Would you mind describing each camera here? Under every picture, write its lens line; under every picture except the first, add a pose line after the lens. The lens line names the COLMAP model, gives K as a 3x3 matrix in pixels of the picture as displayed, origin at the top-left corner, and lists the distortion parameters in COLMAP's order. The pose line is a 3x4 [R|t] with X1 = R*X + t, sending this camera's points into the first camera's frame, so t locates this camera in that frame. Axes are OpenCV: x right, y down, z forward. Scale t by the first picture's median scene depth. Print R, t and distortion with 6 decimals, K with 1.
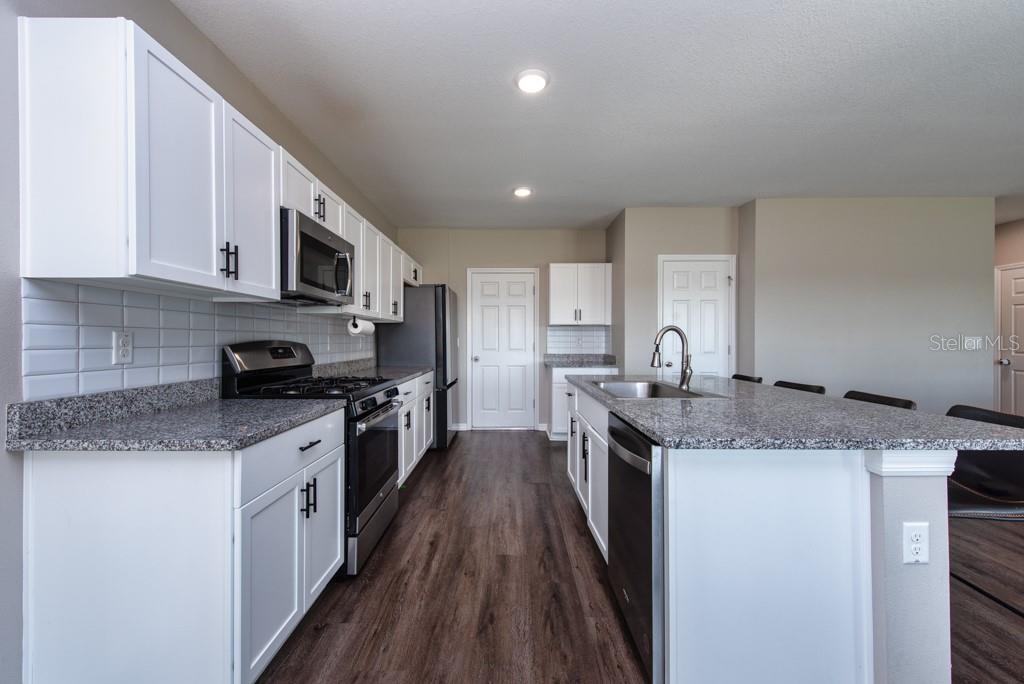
lens RADIAL K [[403.7, 0, 511.0], [0, 403.7, 341.2], [0, 0, 1]] dist [0.016970, -0.002206]
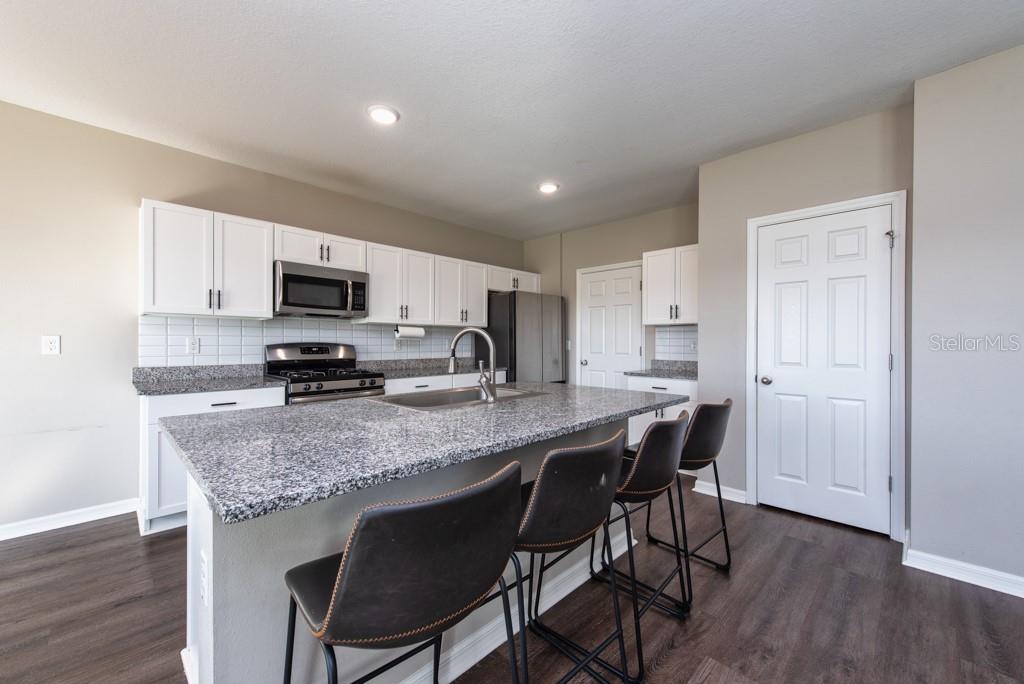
lens RADIAL K [[403.7, 0, 511.9], [0, 403.7, 342.2], [0, 0, 1]] dist [0.016970, -0.002206]
pose [[0.712356, 0.002559, -0.701814, 0.719704], [-0.006003, 0.999979, -0.002447, -0.002432], [0.701793, 0.005956, 0.712356, 0.291523]]
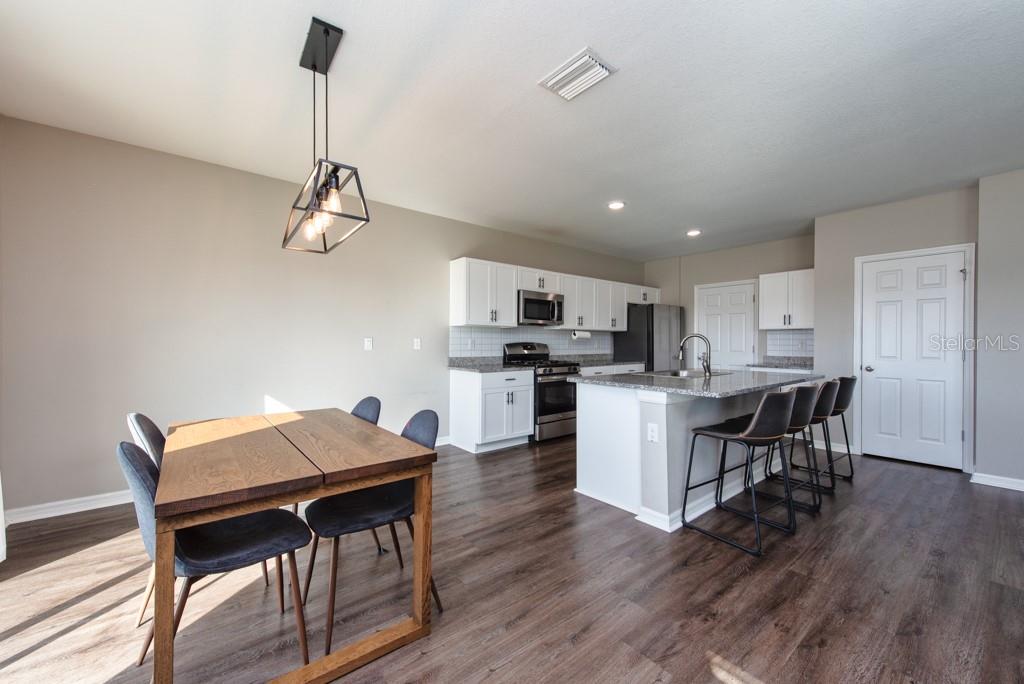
lens RADIAL K [[403.7, 0, 511.0], [0, 403.7, 342.5], [0, 0, 1]] dist [0.016970, -0.002206]
pose [[0.630324, 0.003757, -0.776323, 0.778642], [-0.006665, 0.999978, -0.000572, 0.000390], [0.776304, 0.005535, 0.630335, -0.353815]]
